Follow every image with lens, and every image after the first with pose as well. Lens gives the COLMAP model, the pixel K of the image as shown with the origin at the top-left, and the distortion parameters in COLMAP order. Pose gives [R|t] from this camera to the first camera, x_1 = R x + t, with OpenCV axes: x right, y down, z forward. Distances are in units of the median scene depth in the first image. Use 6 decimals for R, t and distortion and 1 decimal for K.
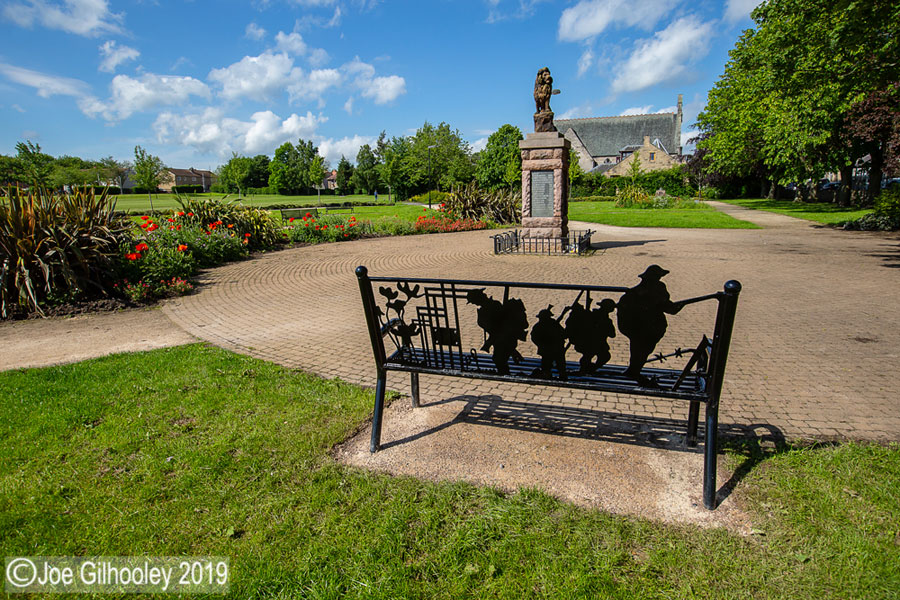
lens RADIAL K [[590.0, 0, 450.0], [0, 590.0, 300.0], [0, 0, 1]] dist [-0.052030, 0.103691]
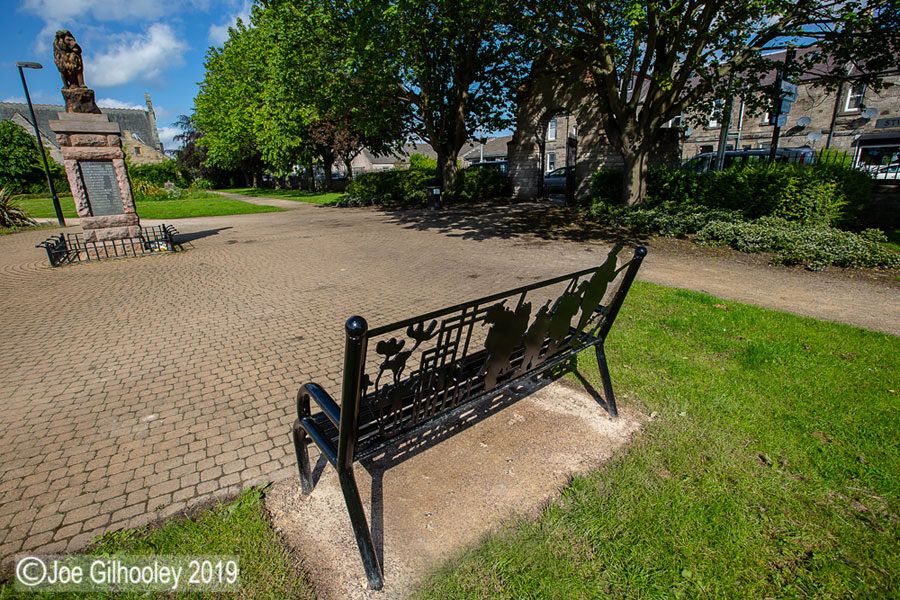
lens RADIAL K [[429.7, 0, 450.0], [0, 429.7, 300.0], [0, 0, 1]] dist [-0.004246, -0.000448]
pose [[0.499744, -0.244041, 0.831084, -0.150085], [0.175333, 0.968127, 0.178852, -0.044511], [-0.848242, 0.056336, 0.526604, 0.246498]]
